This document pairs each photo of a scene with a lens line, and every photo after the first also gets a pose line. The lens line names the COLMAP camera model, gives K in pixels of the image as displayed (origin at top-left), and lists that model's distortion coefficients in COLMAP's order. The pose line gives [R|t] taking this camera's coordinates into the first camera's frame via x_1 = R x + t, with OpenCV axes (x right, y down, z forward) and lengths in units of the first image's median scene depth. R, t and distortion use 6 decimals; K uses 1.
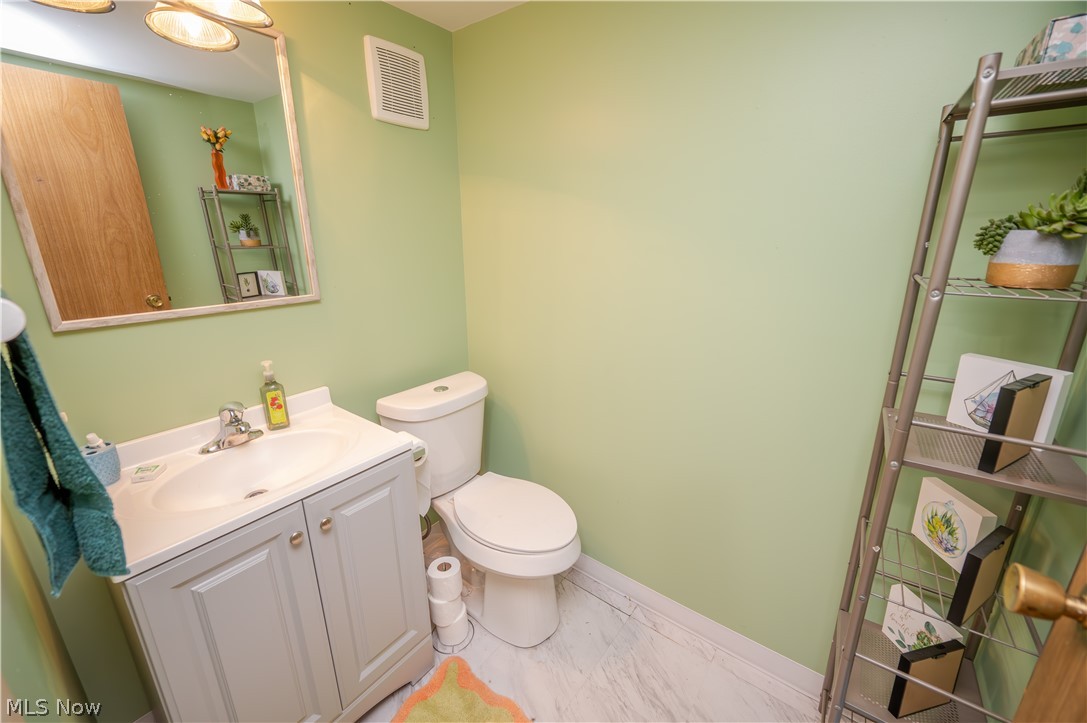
lens RADIAL K [[436.0, 0, 549.4], [0, 436.0, 364.1], [0, 0, 1]] dist [-0.000216, -0.000152]
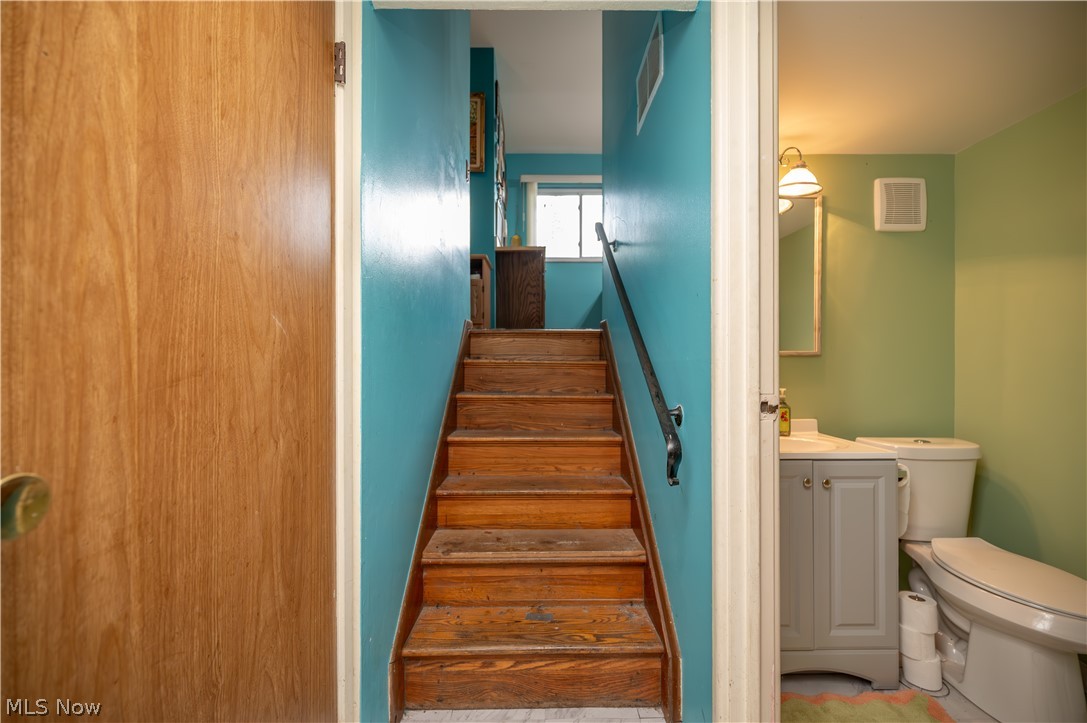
lens RADIAL K [[436.0, 0, 549.4], [0, 436.0, 364.1], [0, 0, 1]] dist [-0.000216, -0.000152]
pose [[0.616222, -0.003307, -0.787565, 0.043406], [-0.227644, 0.956559, -0.182134, 0.320928], [0.753955, 0.291520, 0.588700, -0.459459]]
